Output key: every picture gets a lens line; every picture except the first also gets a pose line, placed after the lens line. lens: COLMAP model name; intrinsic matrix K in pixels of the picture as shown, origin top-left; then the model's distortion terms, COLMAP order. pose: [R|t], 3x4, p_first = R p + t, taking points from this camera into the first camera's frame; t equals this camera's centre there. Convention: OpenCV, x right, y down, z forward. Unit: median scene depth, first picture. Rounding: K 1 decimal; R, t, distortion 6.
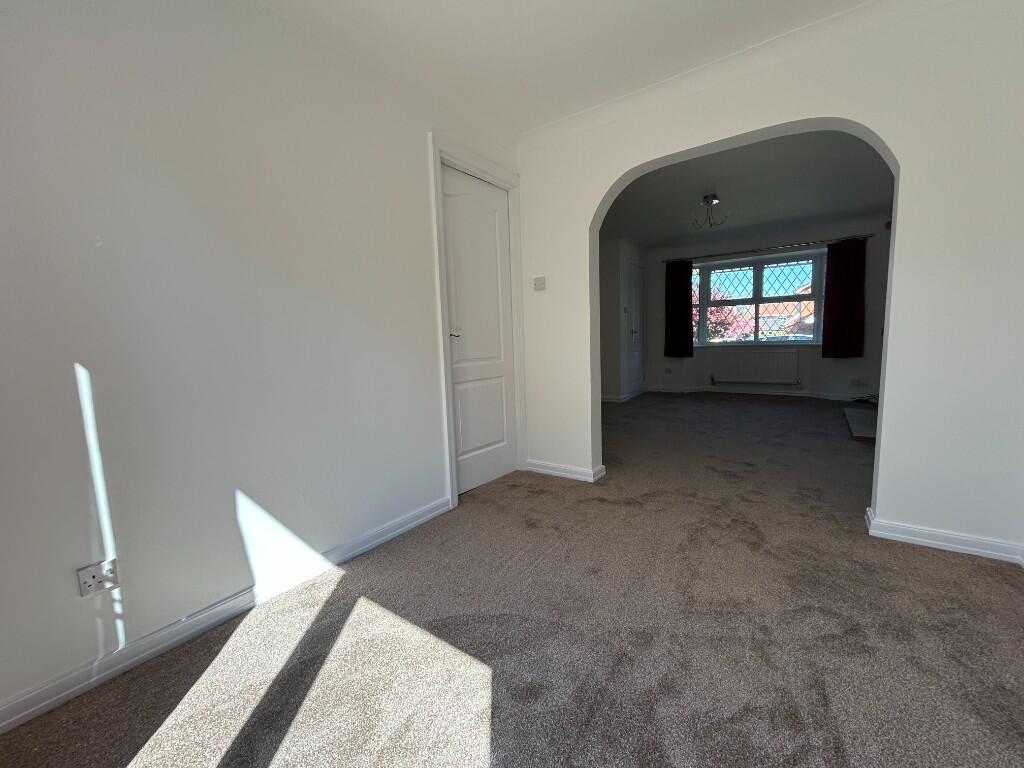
lens RADIAL K [[414.2, 0, 513.7], [0, 414.2, 387.4], [0, 0, 1]] dist [-0.006934, -0.000257]
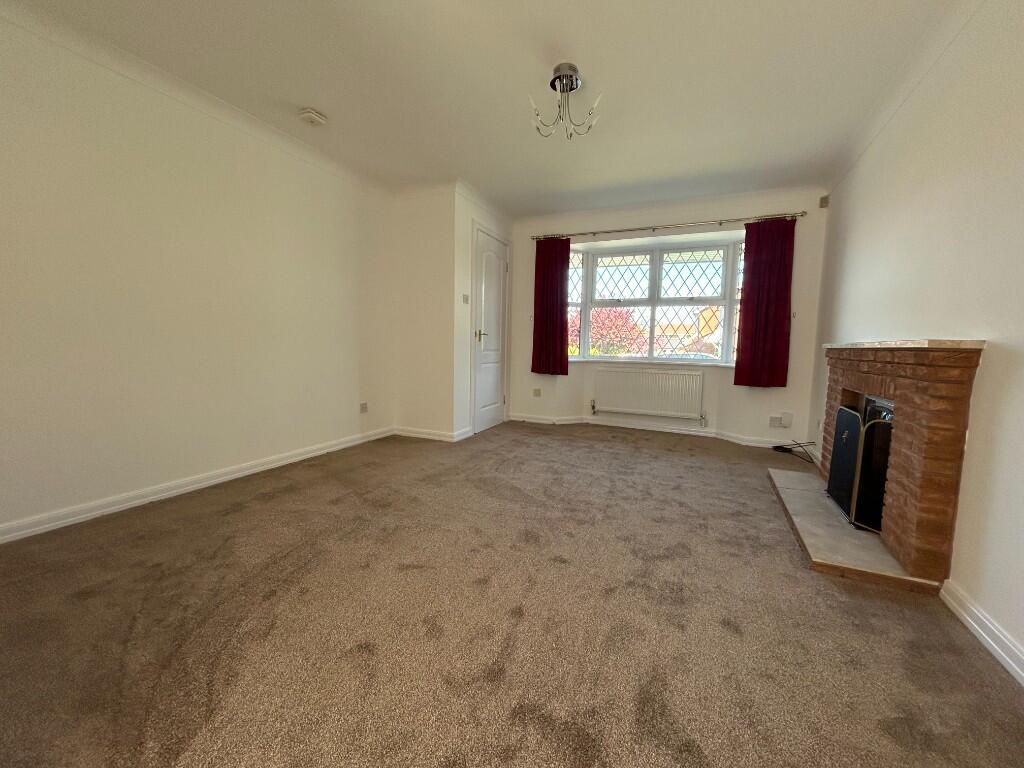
lens RADIAL K [[414.2, 0, 510.1], [0, 414.2, 386.3], [0, 0, 1]] dist [-0.006934, -0.000257]
pose [[0.982325, 0.038583, 0.183165, 0.211209], [-0.035151, 0.999141, -0.021944, -0.036034], [-0.183854, 0.015118, 0.982837, 0.328649]]
